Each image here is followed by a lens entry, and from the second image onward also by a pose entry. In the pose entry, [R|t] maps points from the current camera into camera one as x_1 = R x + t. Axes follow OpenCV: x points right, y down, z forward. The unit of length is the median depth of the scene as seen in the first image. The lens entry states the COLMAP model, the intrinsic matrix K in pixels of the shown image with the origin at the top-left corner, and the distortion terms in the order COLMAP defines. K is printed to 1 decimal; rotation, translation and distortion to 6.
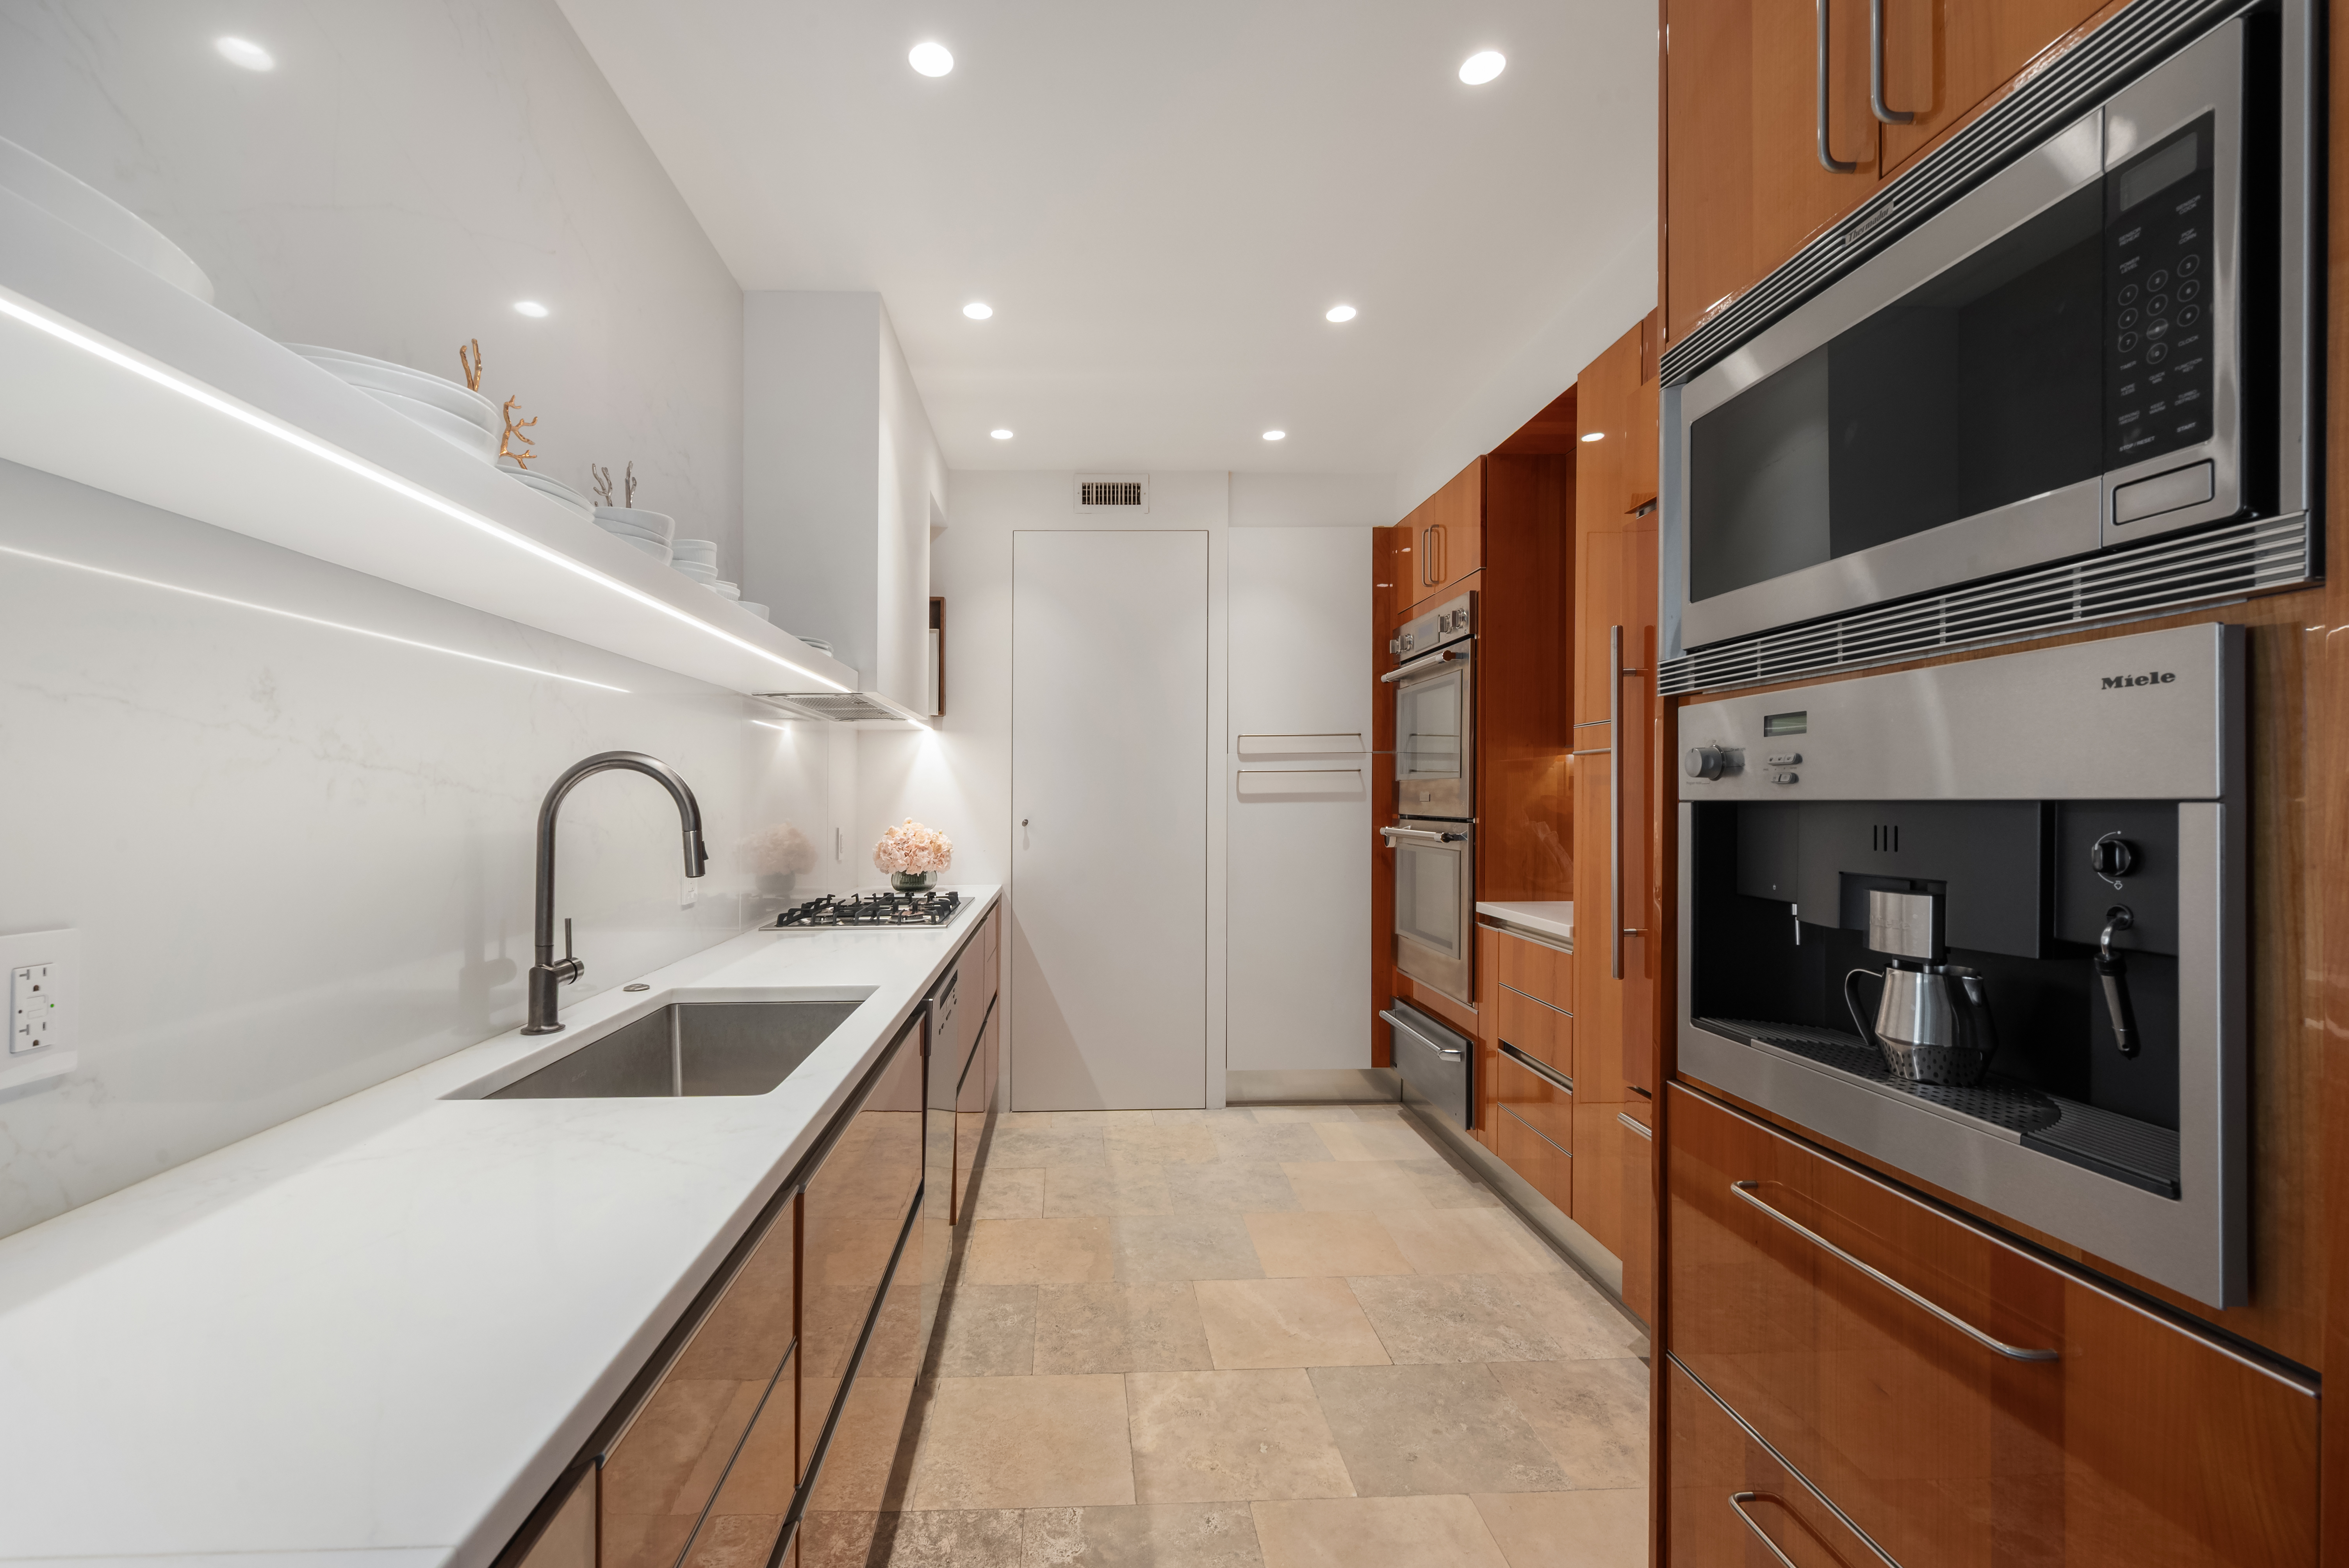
lens RADIAL K [[979.3, 0, 1087.4], [0, 979.3, 789.2], [0, 0, 1]] dist [-0.000784, 0.000464]
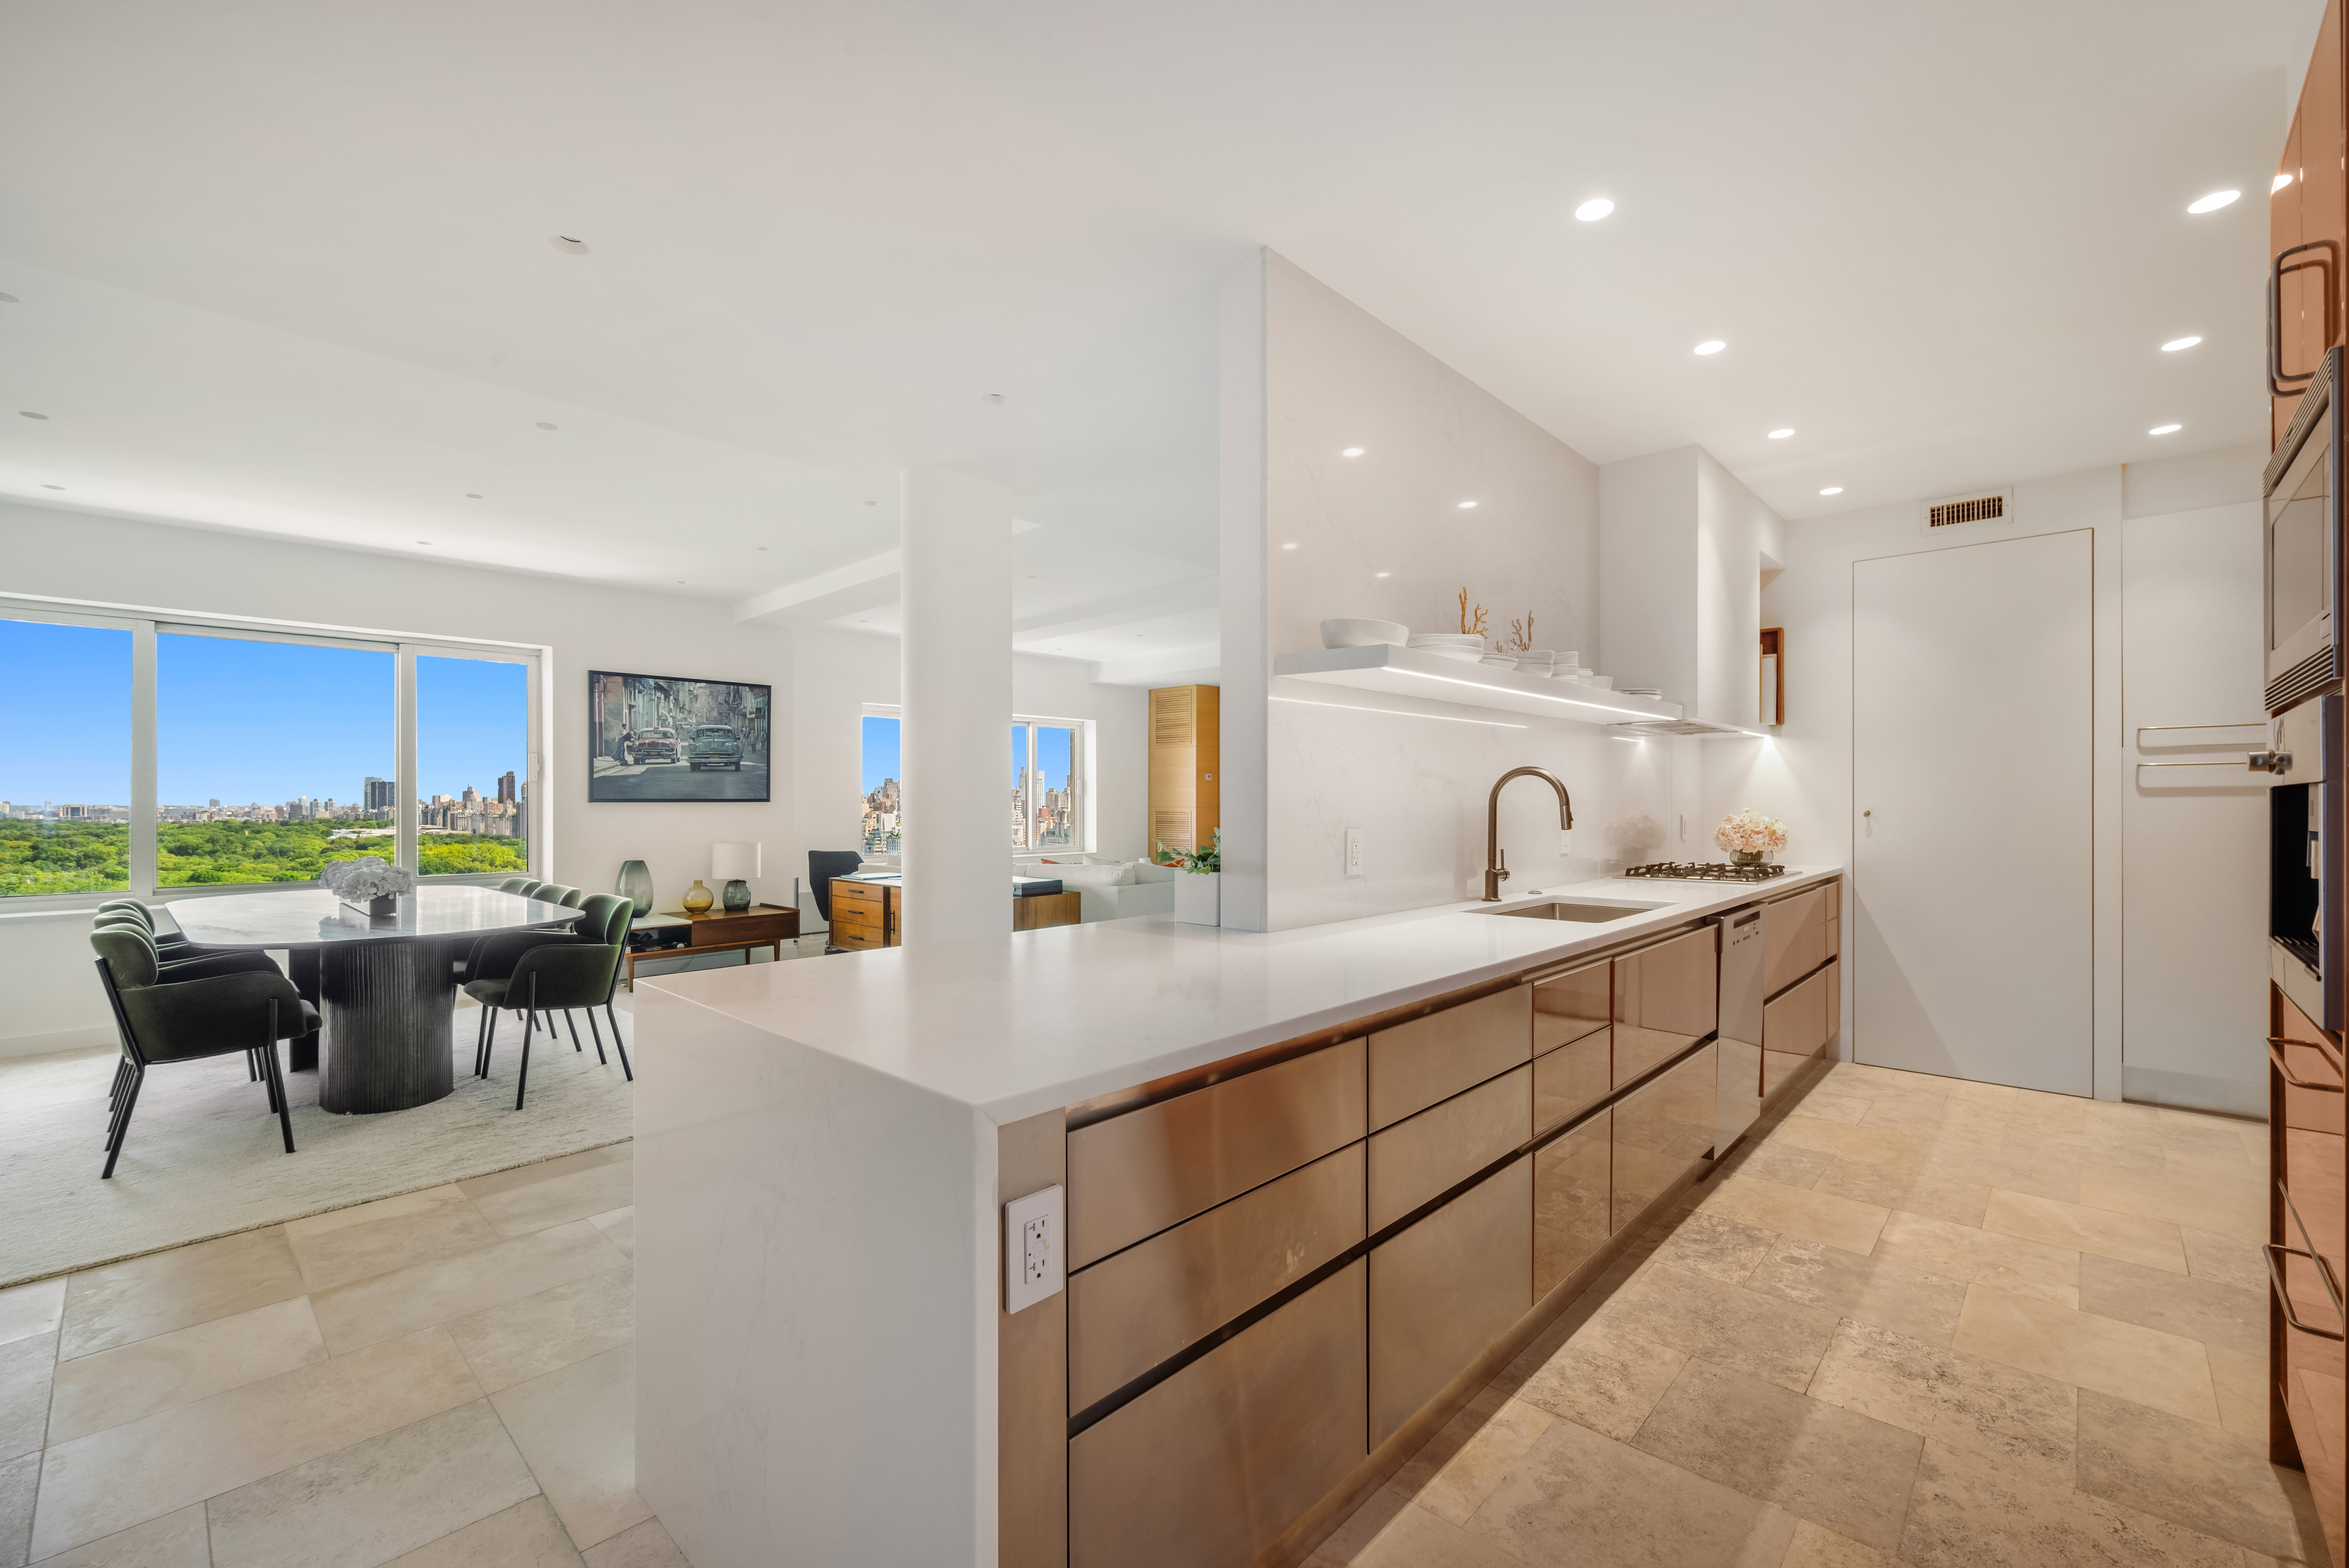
lens RADIAL K [[979.3, 0, 1087.4], [0, 979.3, 789.2], [0, 0, 1]] dist [-0.000784, 0.000464]
pose [[0.662881, -0.003894, -0.748714, 0.244320], [0.004098, 0.999990, -0.001573, 0.004487], [0.748713, -0.002025, 0.662891, -0.575561]]
